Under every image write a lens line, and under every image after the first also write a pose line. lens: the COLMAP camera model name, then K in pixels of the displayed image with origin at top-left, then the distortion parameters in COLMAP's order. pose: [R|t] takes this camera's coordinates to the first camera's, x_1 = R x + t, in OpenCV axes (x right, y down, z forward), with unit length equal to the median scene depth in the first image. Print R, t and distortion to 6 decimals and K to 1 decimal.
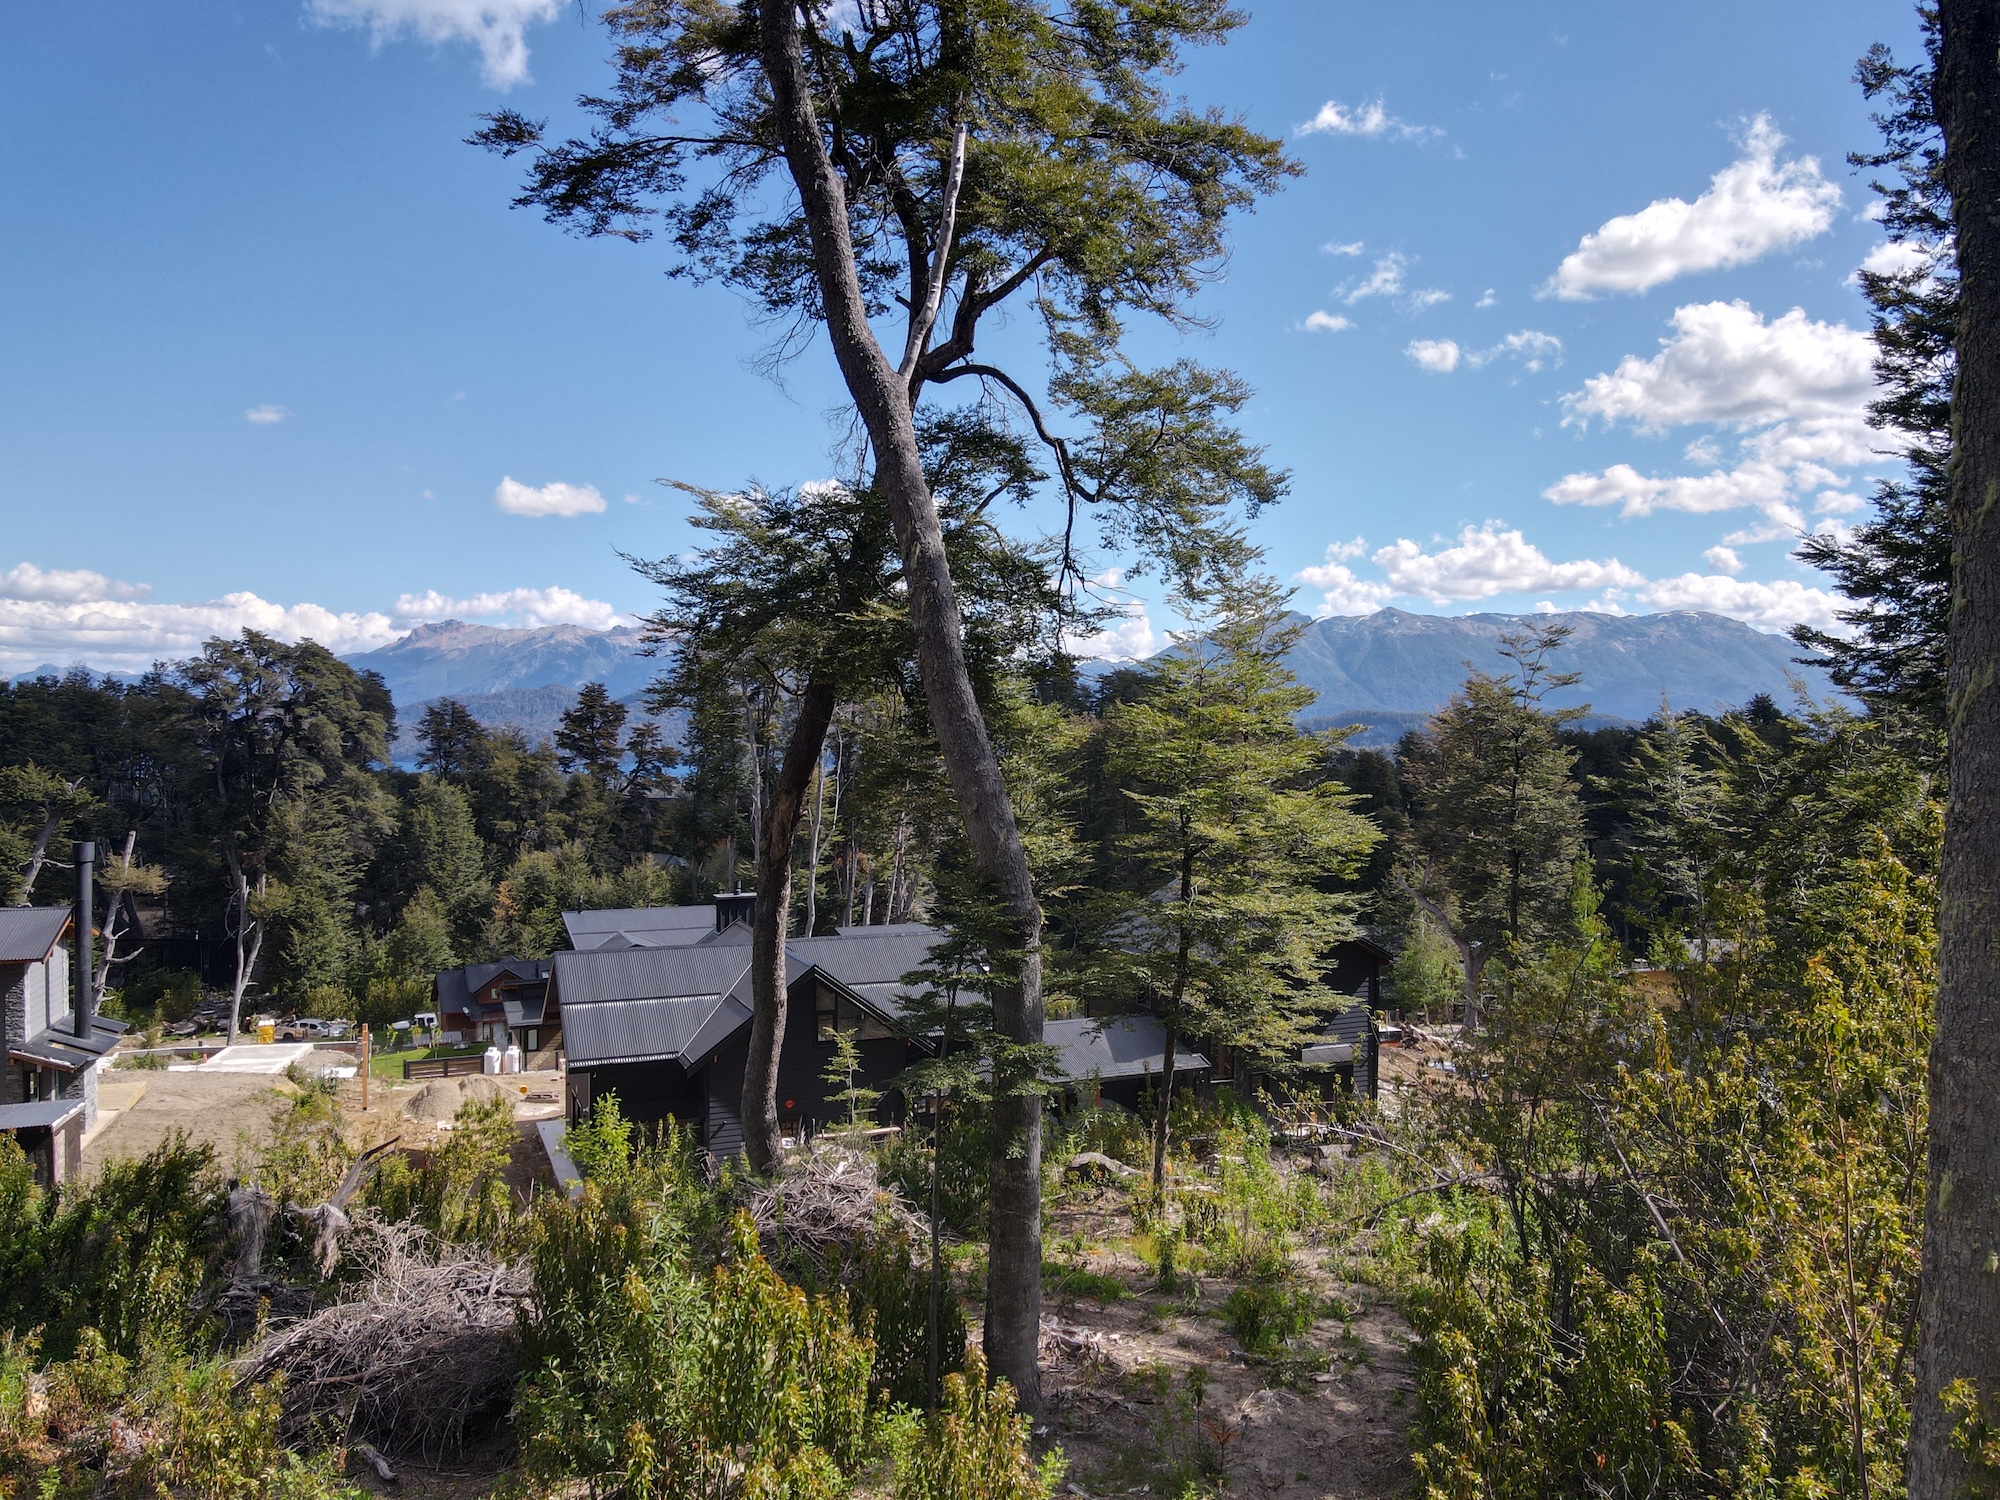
lens RADIAL K [[1468.6, 0, 1013.6], [0, 1468.6, 750.9], [0, 0, 1]] dist [-0.019101, 0.047765]
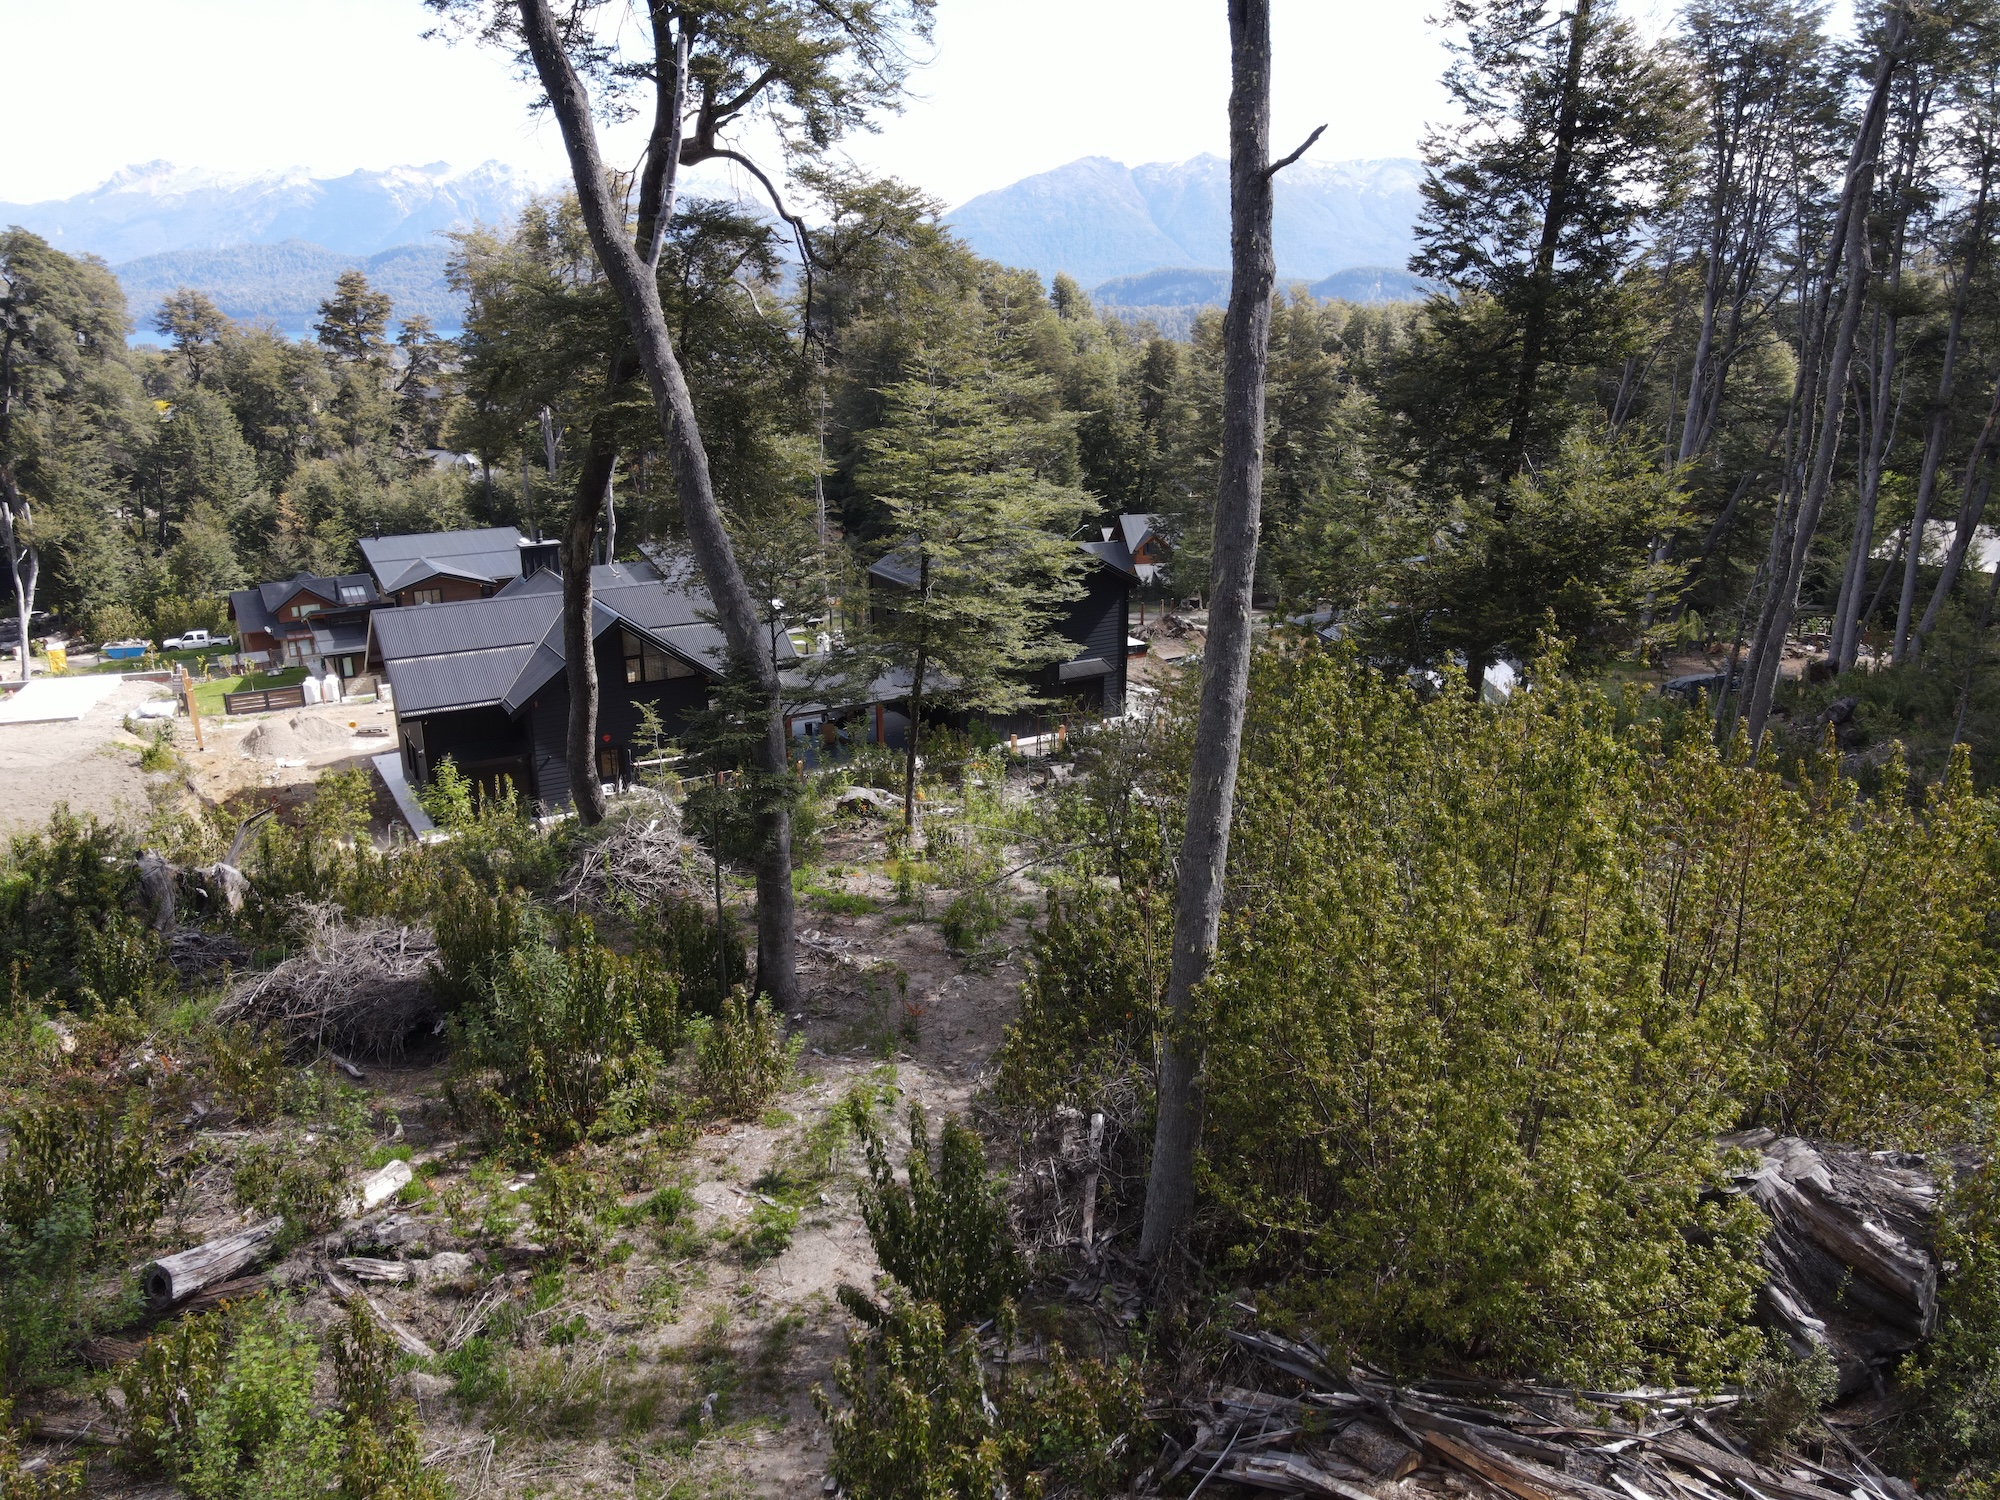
lens RADIAL K [[1462.0, 0, 1000.0], [0, 1462.0, 750.0], [0, 0, 1]] dist [0.017834, -0.002866]
pose [[0.992536, -0.043617, 0.113889, 0.016784], [0.009317, 0.958247, 0.285788, -0.058411], [-0.121599, -0.282594, 0.951501, -0.097985]]
